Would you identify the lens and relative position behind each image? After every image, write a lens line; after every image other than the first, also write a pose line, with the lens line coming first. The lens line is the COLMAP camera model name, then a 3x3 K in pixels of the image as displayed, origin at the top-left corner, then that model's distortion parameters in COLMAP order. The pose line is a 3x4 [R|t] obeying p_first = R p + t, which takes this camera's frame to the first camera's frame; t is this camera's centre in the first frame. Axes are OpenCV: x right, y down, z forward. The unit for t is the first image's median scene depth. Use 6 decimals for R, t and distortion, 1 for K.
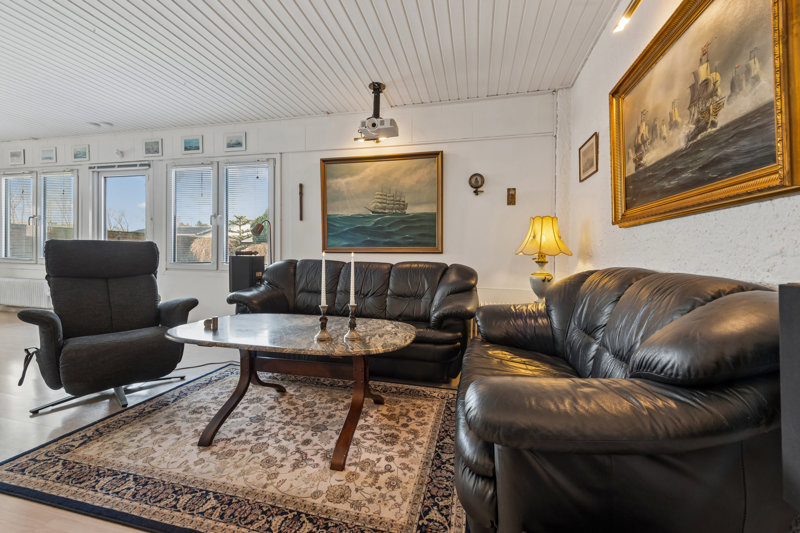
lens RADIAL K [[309.1, 0, 403.2], [0, 309.1, 266.0], [0, 0, 1]] dist [0.011222, -0.000635]
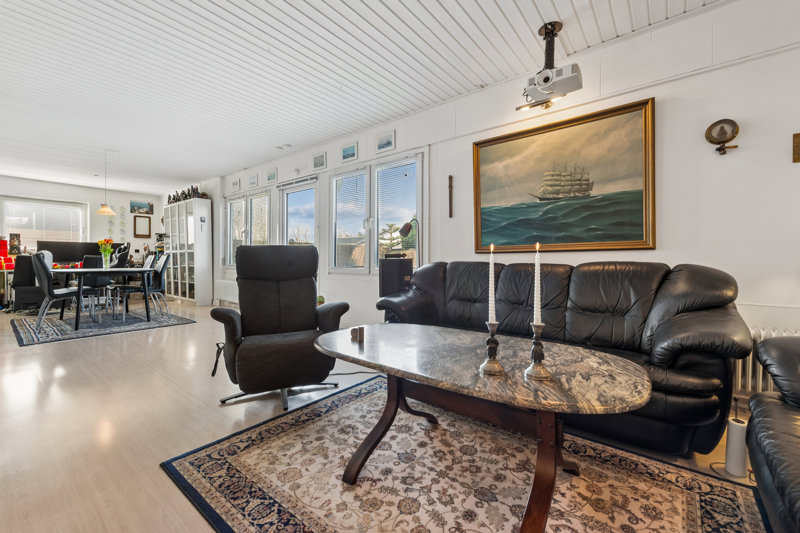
lens RADIAL K [[326.3, 0, 402.8], [0, 326.3, 269.6], [0, 0, 1]] dist [0.001460, -0.000334]
pose [[0.900479, -0.004750, -0.434874, -0.069868], [0.001612, 0.999970, -0.007583, 0.009126], [0.434897, 0.006127, 0.900459, 0.150936]]
